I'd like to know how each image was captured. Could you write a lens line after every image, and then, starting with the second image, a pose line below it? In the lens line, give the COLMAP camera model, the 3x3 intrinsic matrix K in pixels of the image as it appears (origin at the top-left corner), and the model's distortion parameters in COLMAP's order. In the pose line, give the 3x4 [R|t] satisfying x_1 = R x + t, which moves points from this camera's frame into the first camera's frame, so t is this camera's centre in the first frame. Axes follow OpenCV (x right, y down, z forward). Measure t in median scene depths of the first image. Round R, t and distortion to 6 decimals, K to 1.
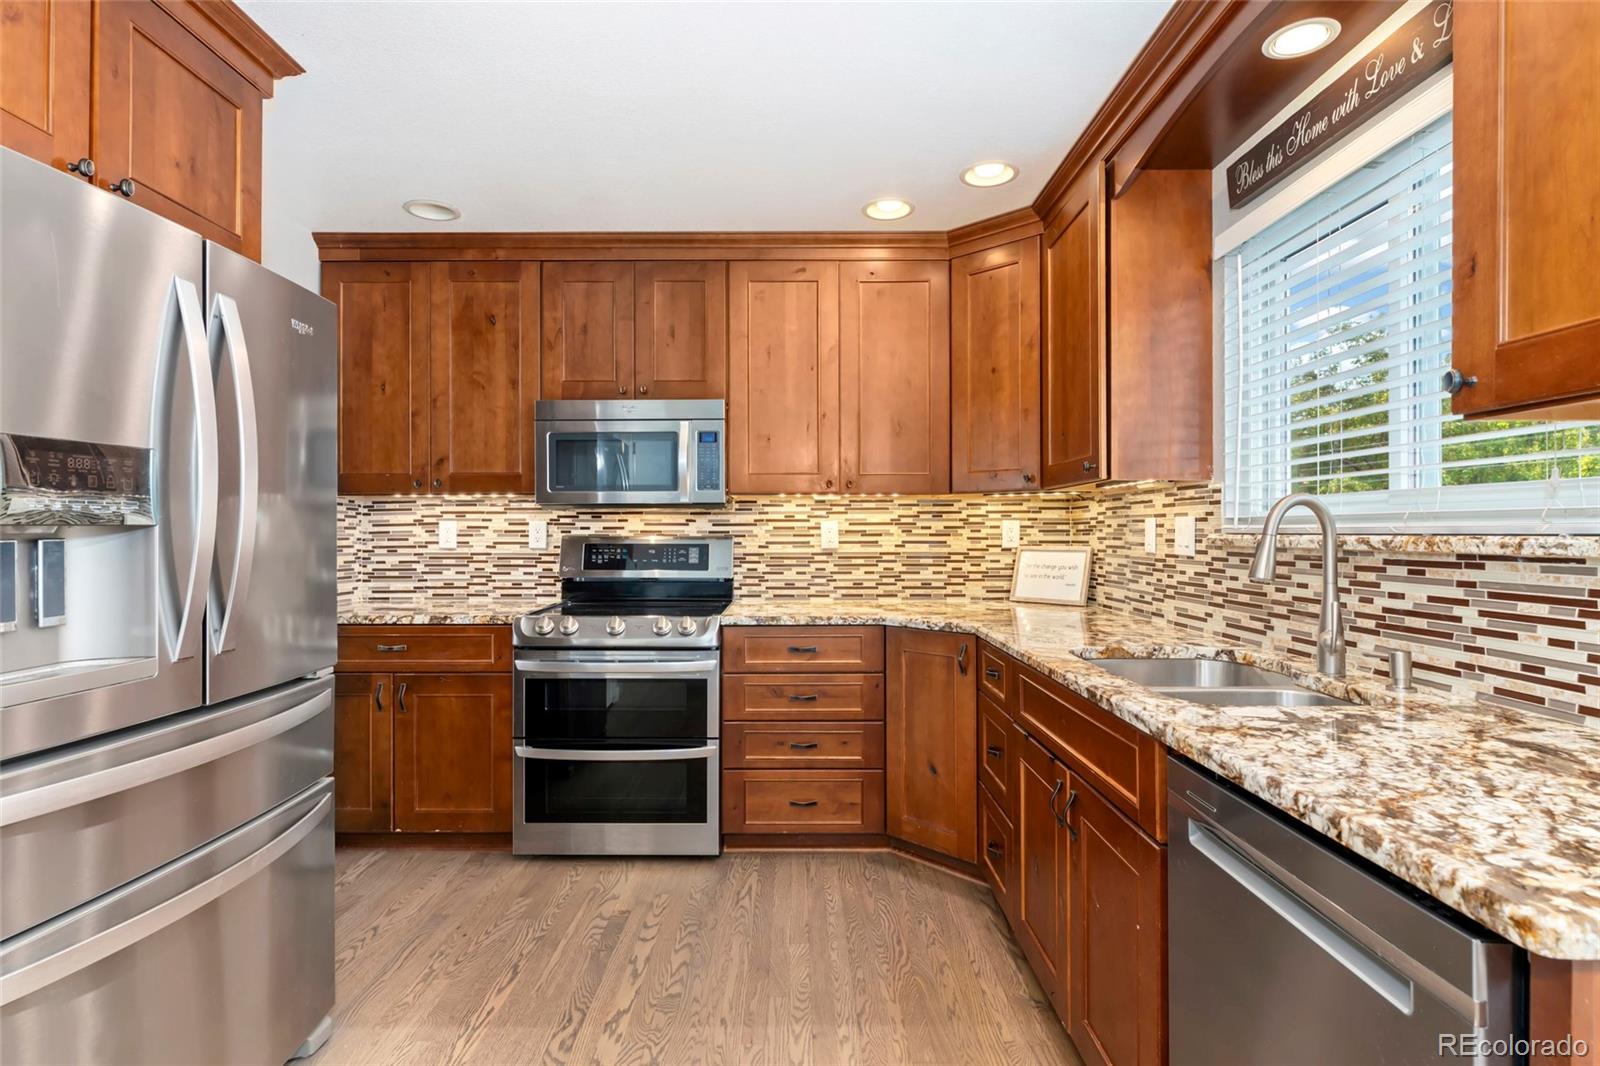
lens RADIAL K [[828.0, 0, 798.1], [0, 828.0, 529.1], [0, 0, 1]] dist [-0.000880, -0.000171]
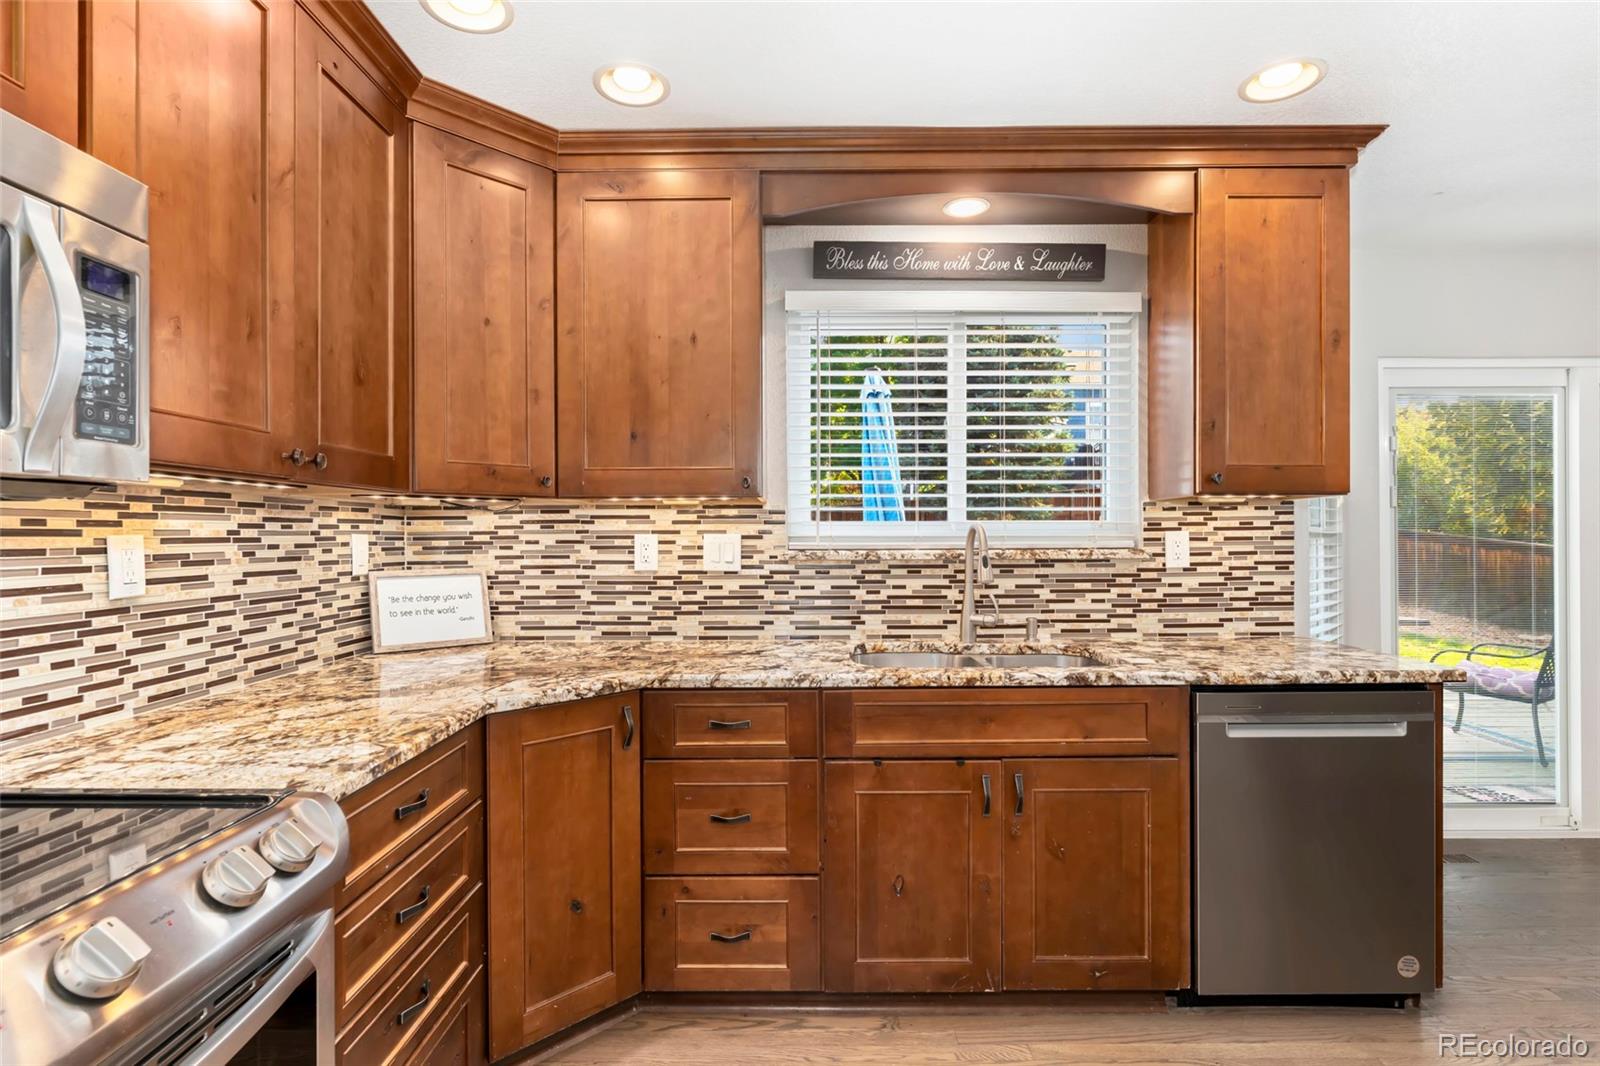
lens RADIAL K [[775.2, 0, 798.8], [0, 775.2, 537.7], [0, 0, 1]] dist [-0.005639, -0.000536]
pose [[-0.009034, -0.001687, 0.999958, -0.423983], [0.000496, 0.999998, 0.001692, -0.009792], [-0.999959, 0.000511, -0.009033, 0.743330]]
